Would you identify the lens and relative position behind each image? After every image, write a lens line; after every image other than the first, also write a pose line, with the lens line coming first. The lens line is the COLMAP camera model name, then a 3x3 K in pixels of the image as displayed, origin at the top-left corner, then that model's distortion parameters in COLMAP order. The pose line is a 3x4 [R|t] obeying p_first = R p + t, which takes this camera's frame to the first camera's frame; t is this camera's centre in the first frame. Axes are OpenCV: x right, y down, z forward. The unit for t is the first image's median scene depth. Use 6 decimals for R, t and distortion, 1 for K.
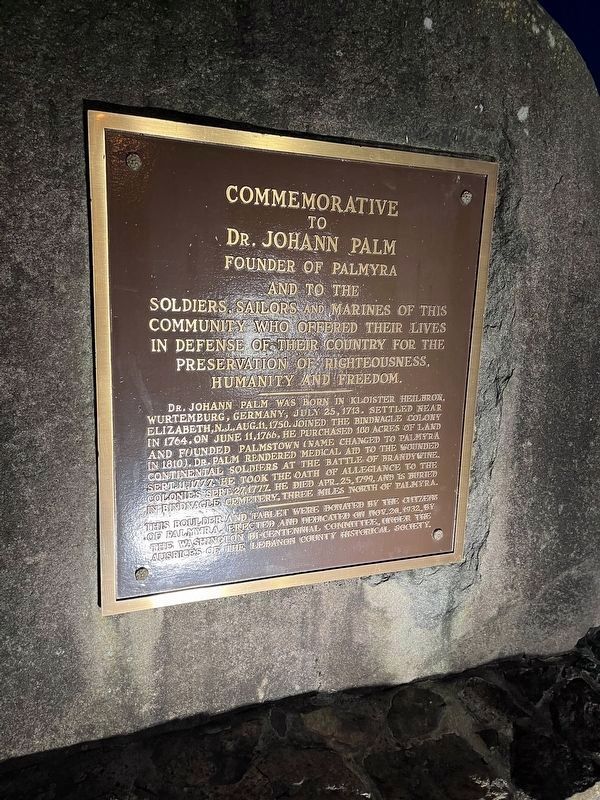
lens RADIAL K [[605.2, 0, 300.5], [0, 605.2, 402.0], [0, 0, 1]] dist [0.010379, -0.012737]
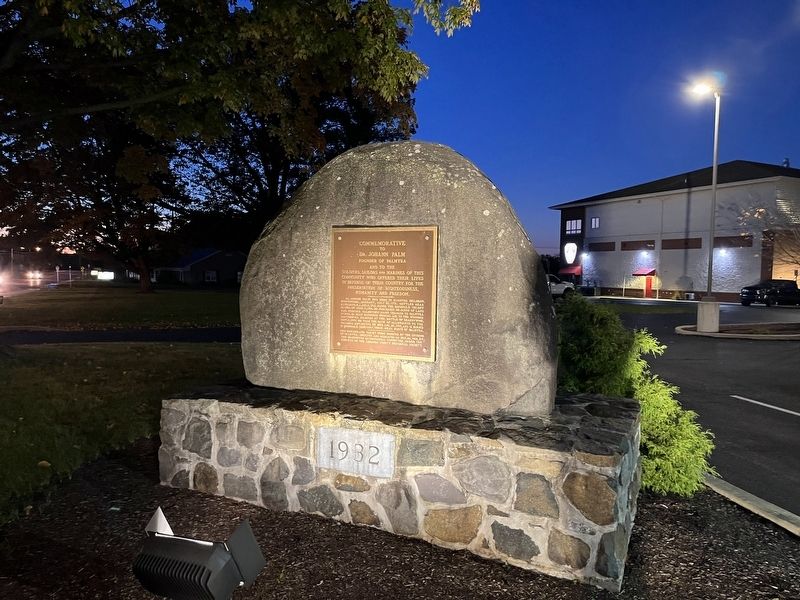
lens RADIAL K [[605.2, 0, 400.0], [0, 605.2, 299.8], [0, 0, 1]] dist [0.010379, -0.012737]
pose [[0.698470, 0.008830, -0.715585, 2.446591], [-0.128138, 0.985308, -0.112915, 0.359895], [0.704074, 0.170561, 0.689339, -1.234895]]
